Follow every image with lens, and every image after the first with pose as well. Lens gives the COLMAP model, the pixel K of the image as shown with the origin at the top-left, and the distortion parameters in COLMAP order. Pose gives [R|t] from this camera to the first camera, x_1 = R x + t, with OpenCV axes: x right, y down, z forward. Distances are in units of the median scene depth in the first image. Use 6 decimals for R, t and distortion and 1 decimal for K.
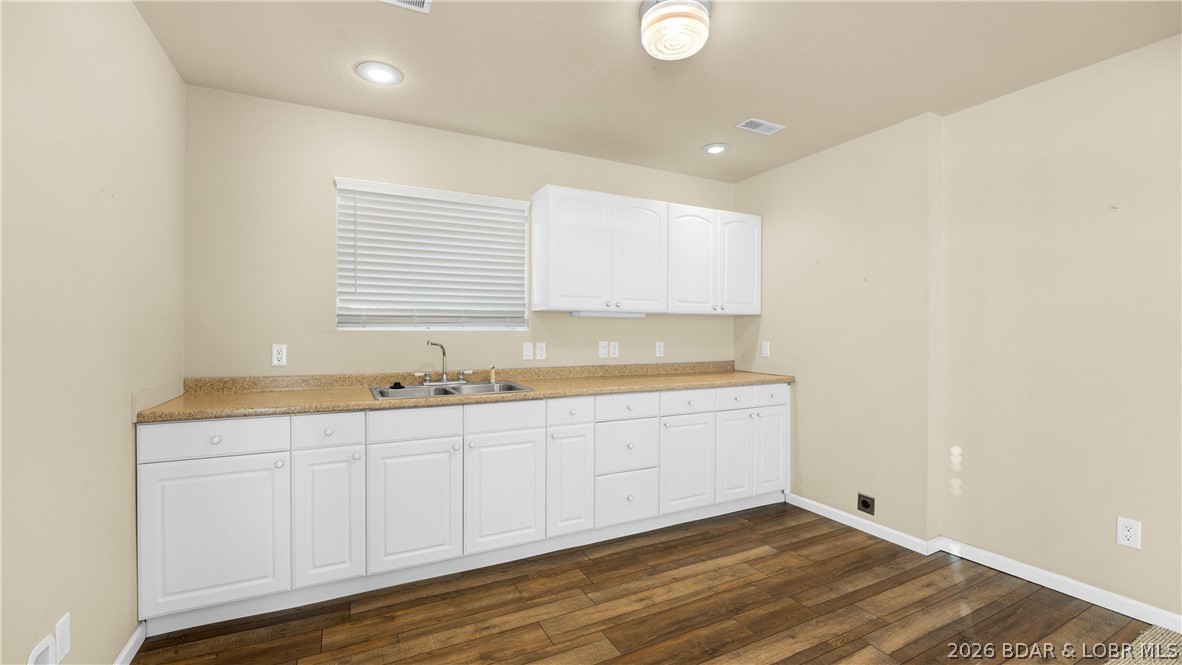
lens RADIAL K [[480.5, 0, 579.7], [0, 480.5, 331.5], [0, 0, 1]] dist [-0.017828, 0.000091]
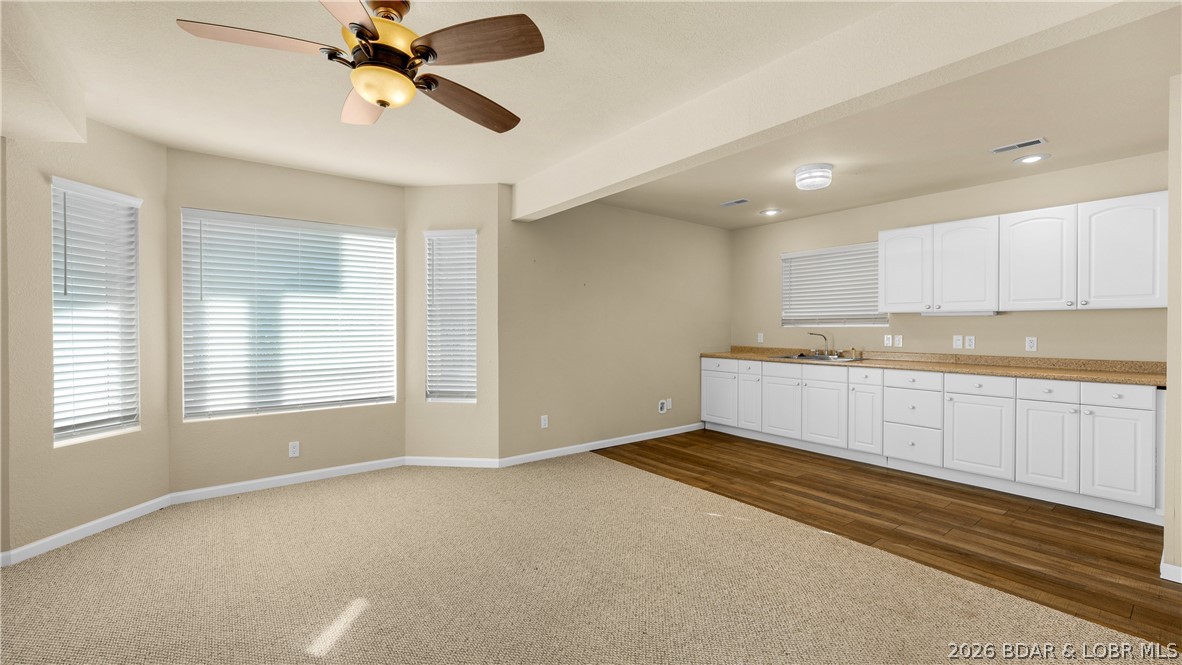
lens RADIAL K [[480.5, 0, 579.7], [0, 480.5, 331.5], [0, 0, 1]] dist [-0.017828, 0.000091]
pose [[0.168779, 0.007140, -0.985628, 1.318230], [-0.000796, 0.999974, 0.007108, 0.003293], [0.985654, -0.000416, 0.168781, -0.210629]]
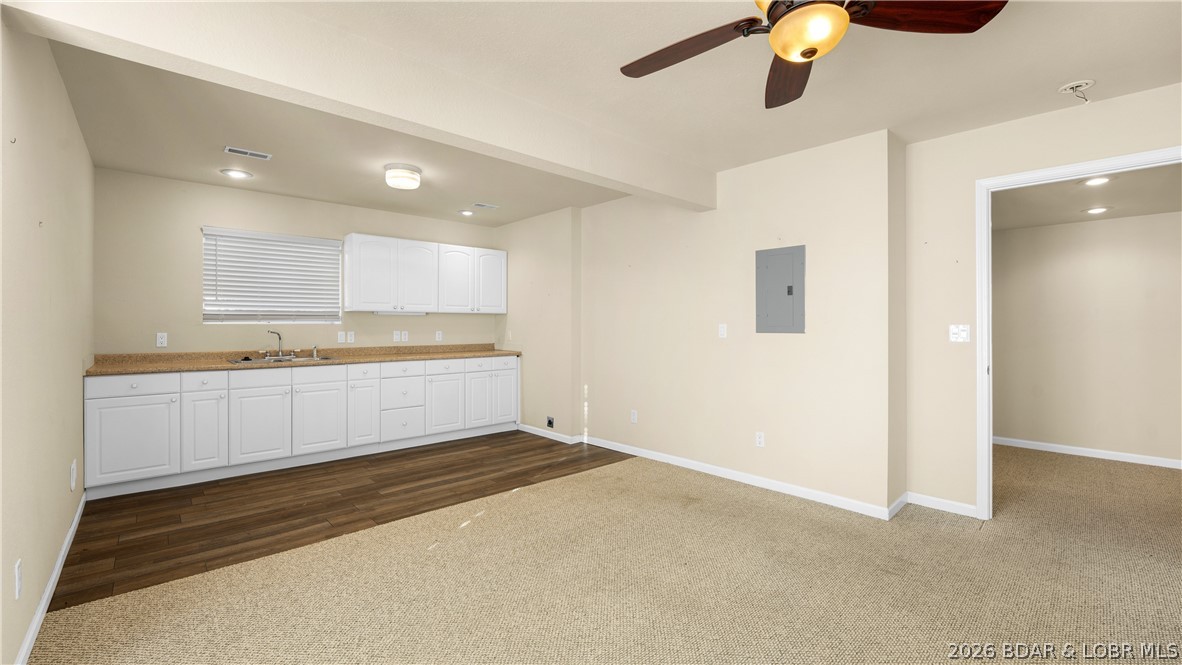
lens RADIAL K [[490.2, 0, 586.4], [0, 490.2, 322.4], [0, 0, 1]] dist [-0.016390, 0.000083]
pose [[0.962713, -0.001197, 0.270522, 0.252586], [0.002596, 0.999985, -0.004816, 0.003076], [-0.270512, 0.005339, 0.962702, -0.810232]]
